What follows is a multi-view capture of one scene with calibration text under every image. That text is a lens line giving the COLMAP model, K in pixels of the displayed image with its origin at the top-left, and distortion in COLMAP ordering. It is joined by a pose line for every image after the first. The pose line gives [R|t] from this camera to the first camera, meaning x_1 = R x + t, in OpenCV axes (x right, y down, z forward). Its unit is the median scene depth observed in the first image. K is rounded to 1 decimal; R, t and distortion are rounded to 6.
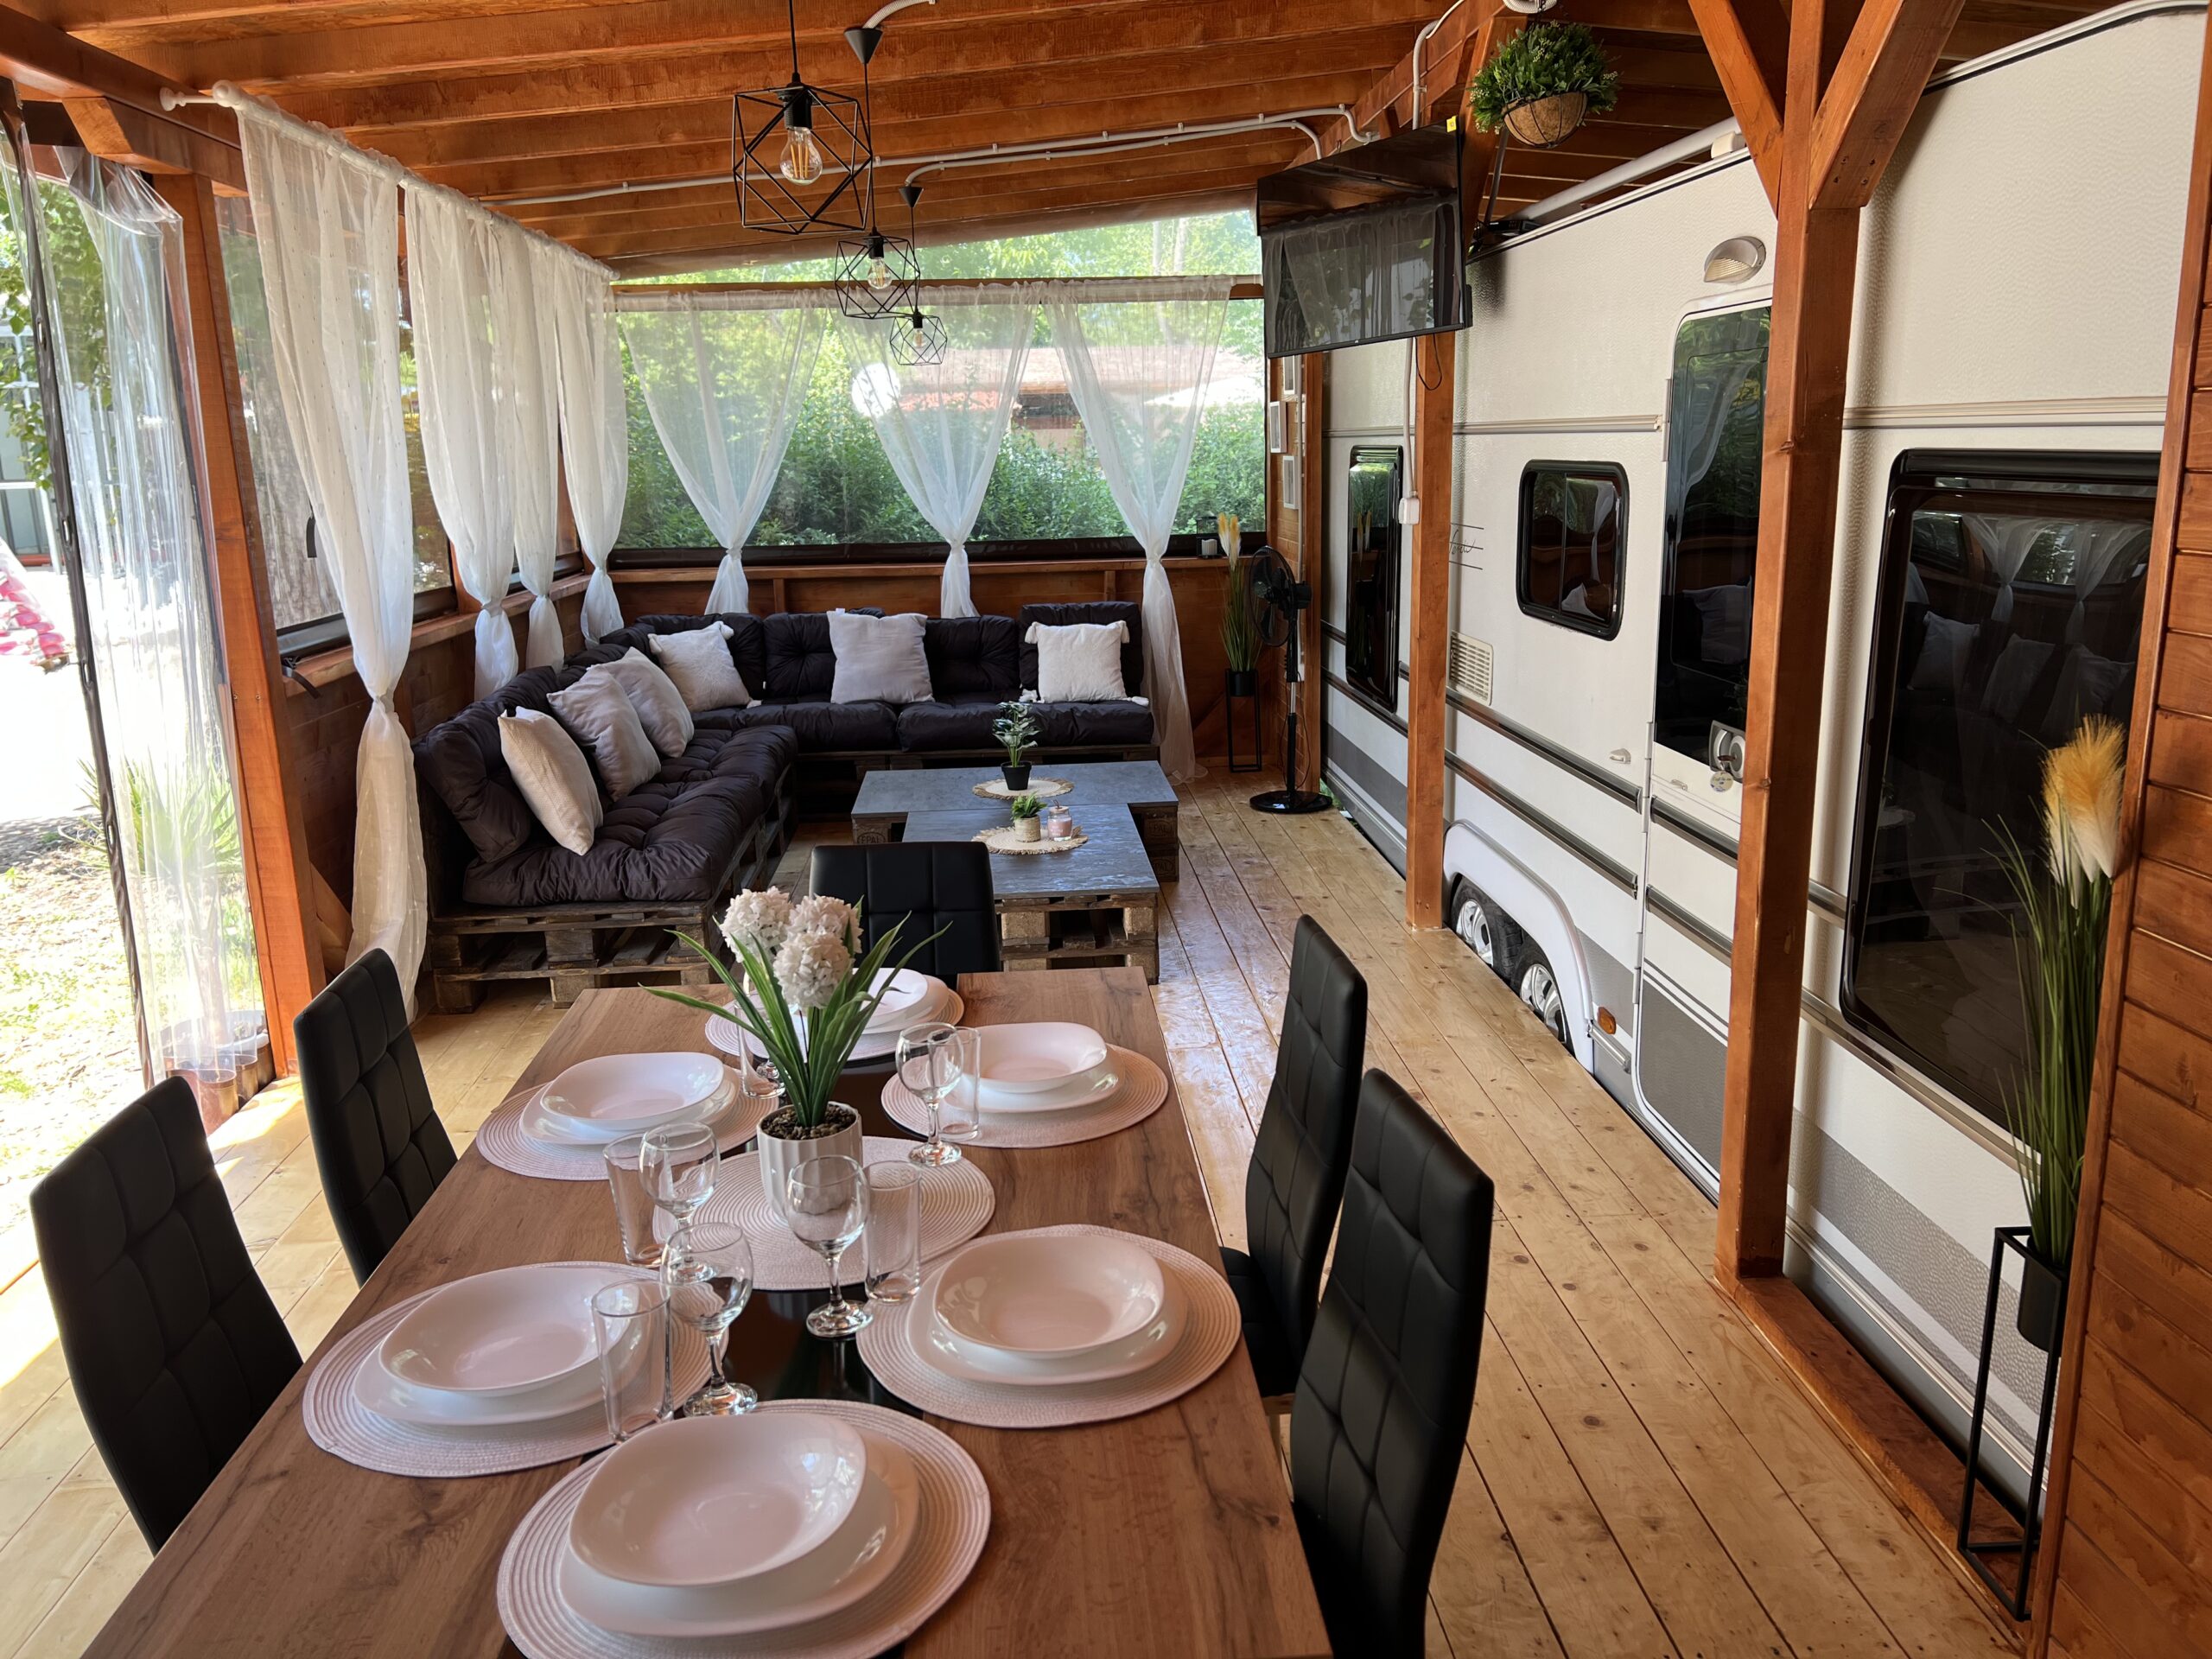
lens RADIAL K [[1681.1, 0, 1138.6], [0, 1681.1, 826.5], [0, 0, 1]] dist [0.071029, -0.089197]
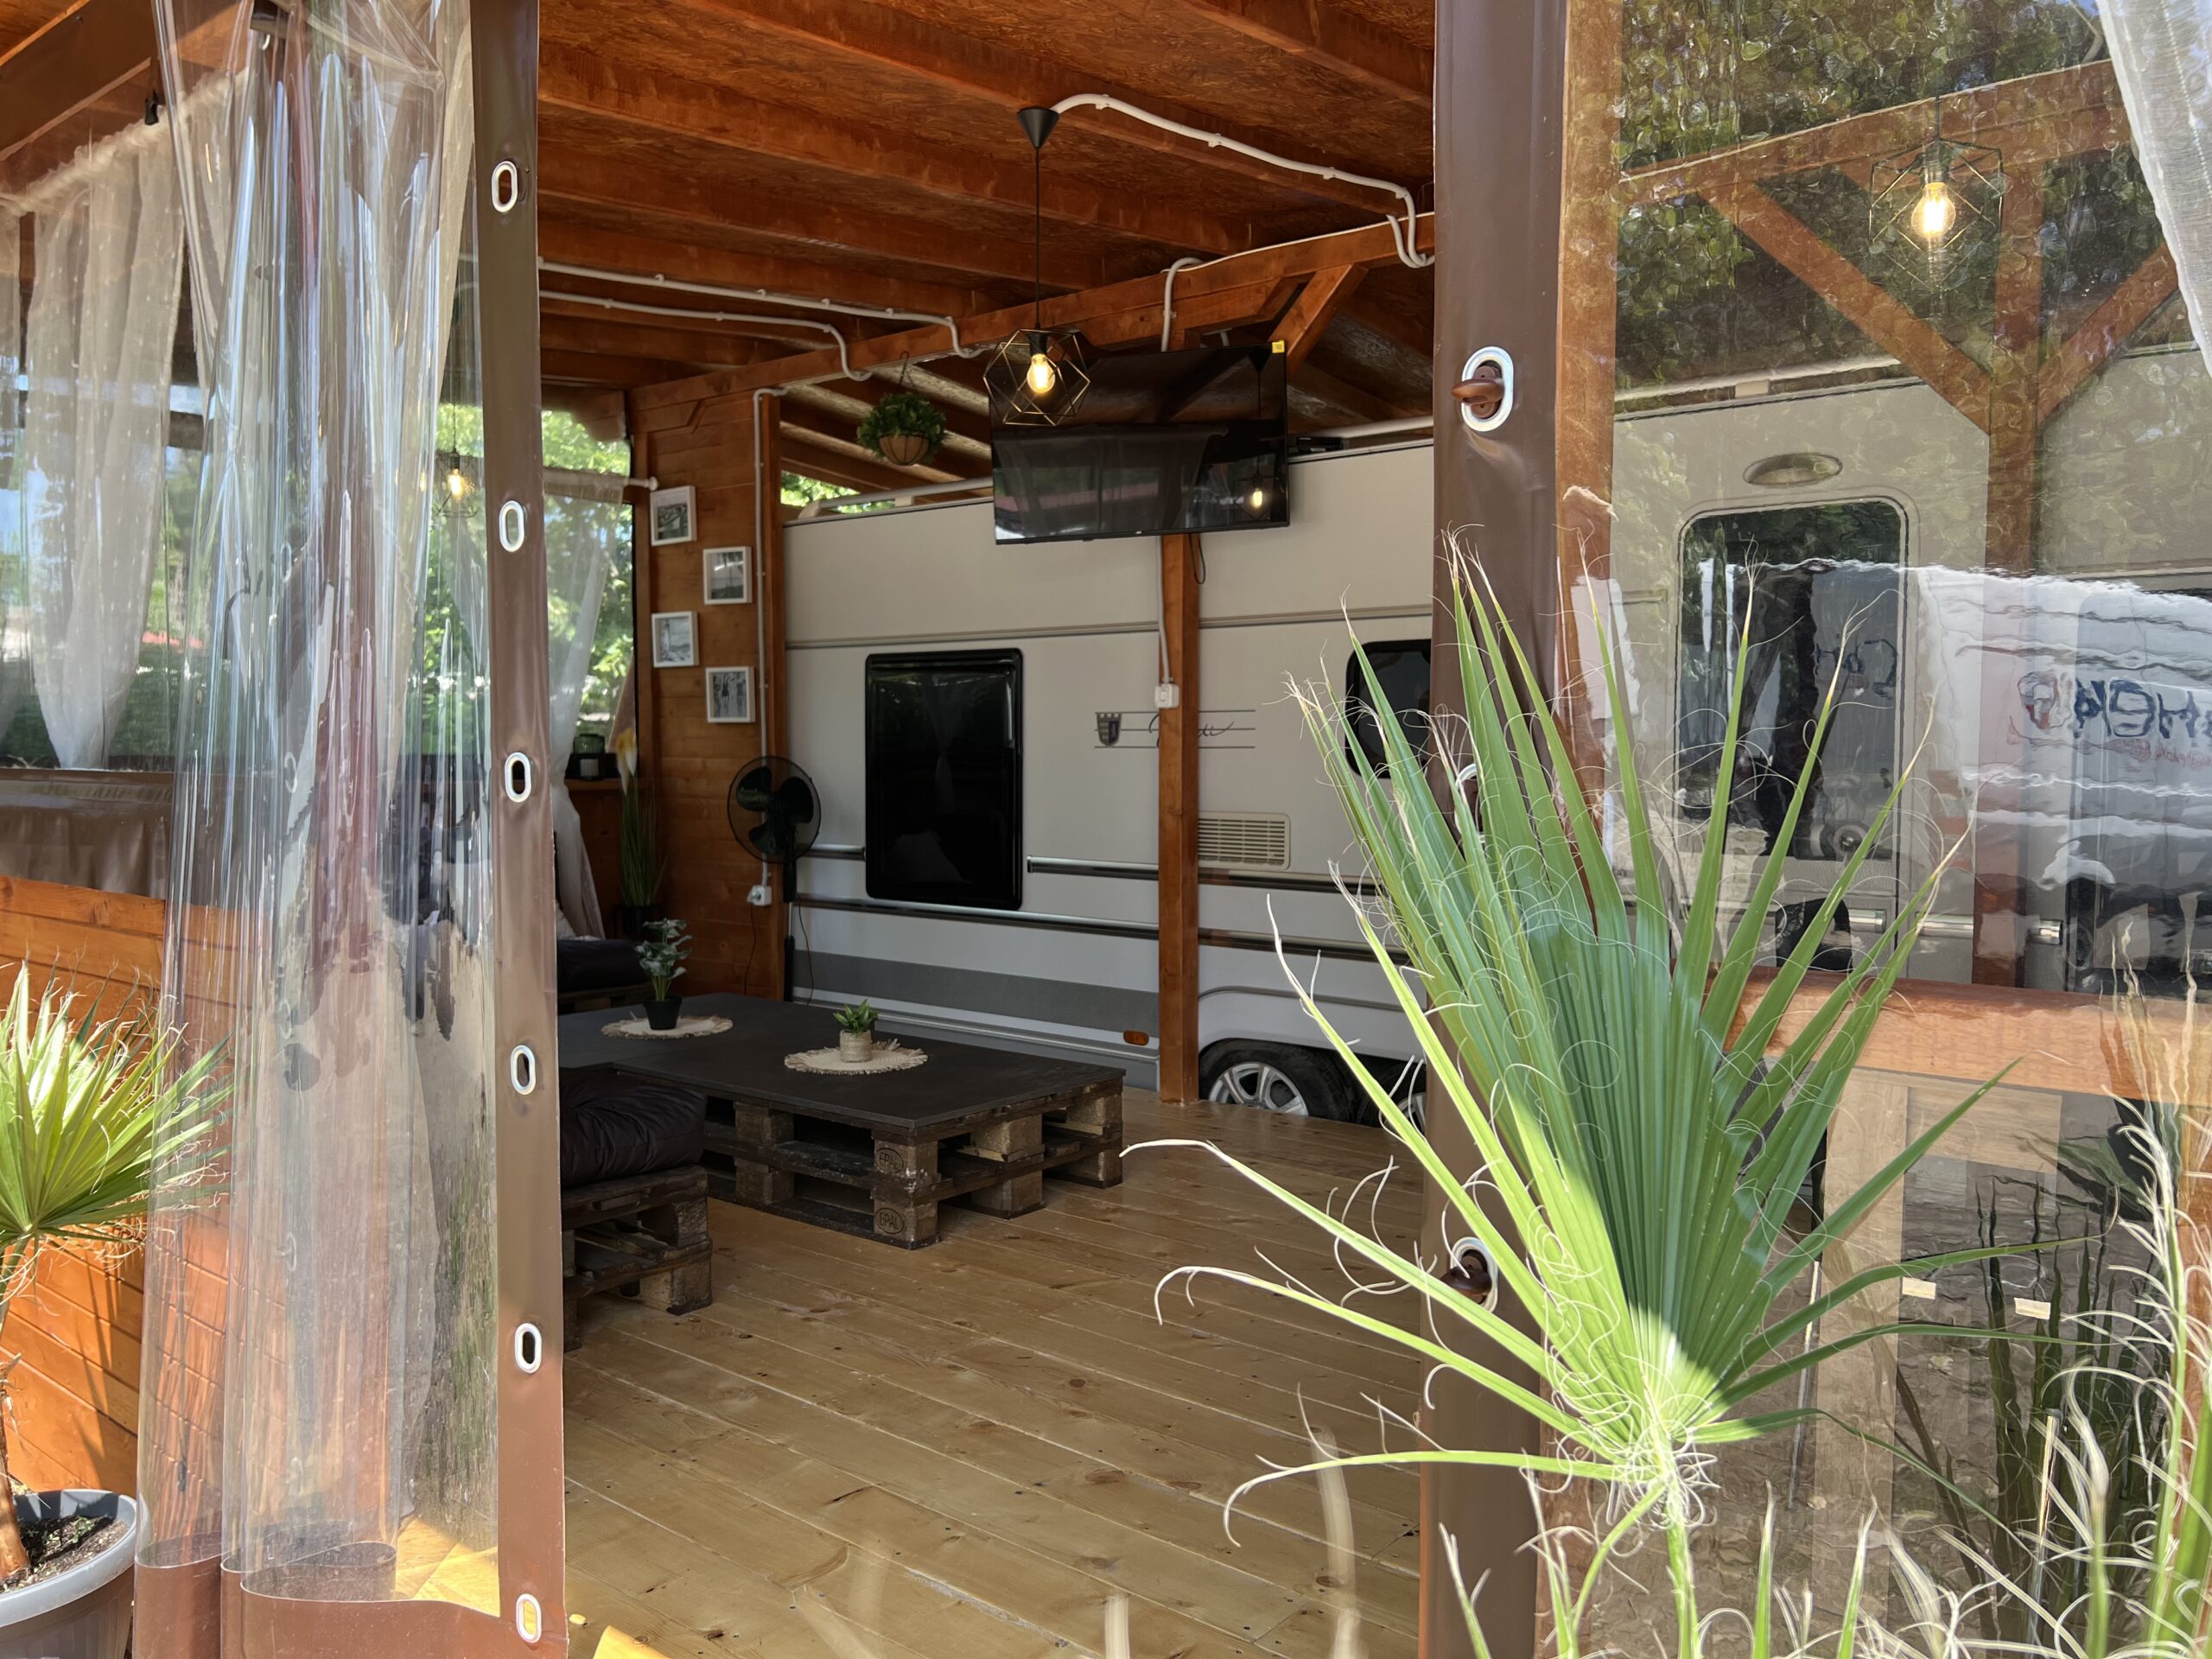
lens RADIAL K [[1681.1, 0, 1138.6], [0, 1681.1, 826.5], [0, 0, 1]] dist [0.071029, -0.089197]
pose [[0.689948, -0.010410, 0.723785, -0.575069], [0.143283, 0.982076, -0.122458, 0.017573], [-0.709537, 0.188196, 0.679073, 0.304194]]
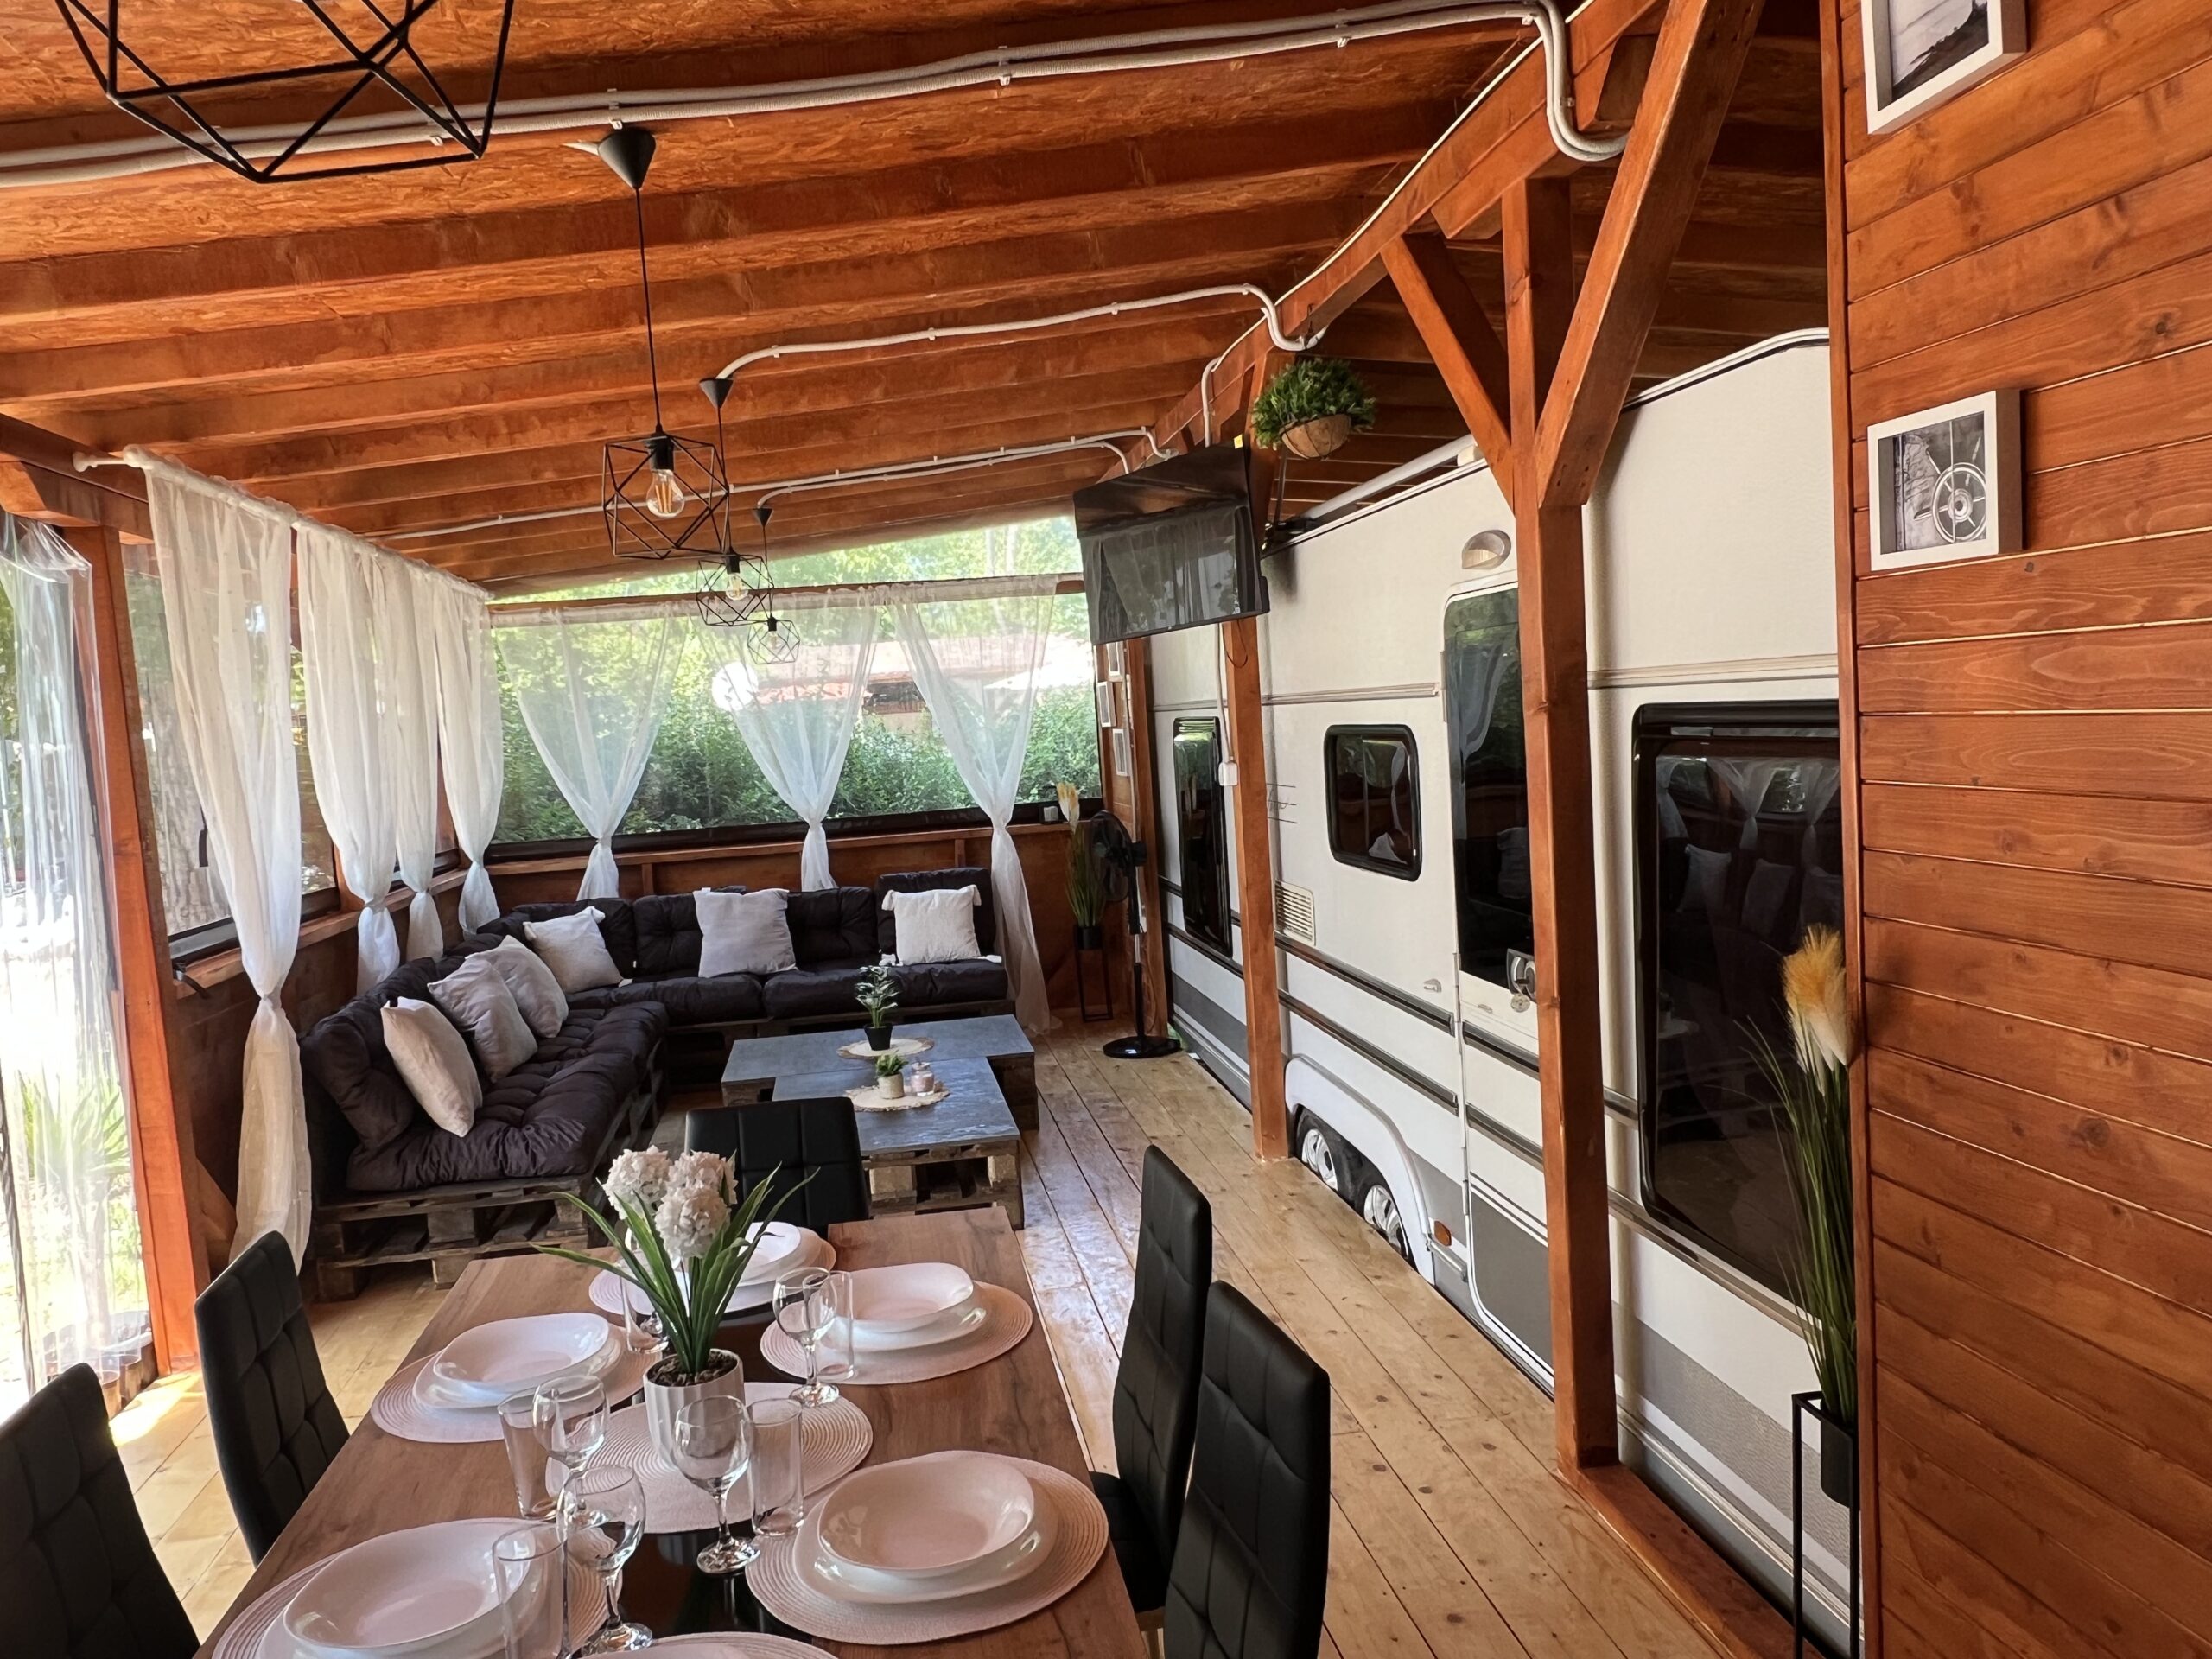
lens RADIAL K [[1618.8, 0, 1100.5], [0, 1618.8, 874.7], [0, 0, 1]] dist [-0.003964, 0.003404]
pose [[0.996544, -0.049867, 0.066433, 0.004278], [0.057901, 0.990455, -0.125085, 0.005748], [-0.059561, 0.128499, 0.989919, -0.033438]]
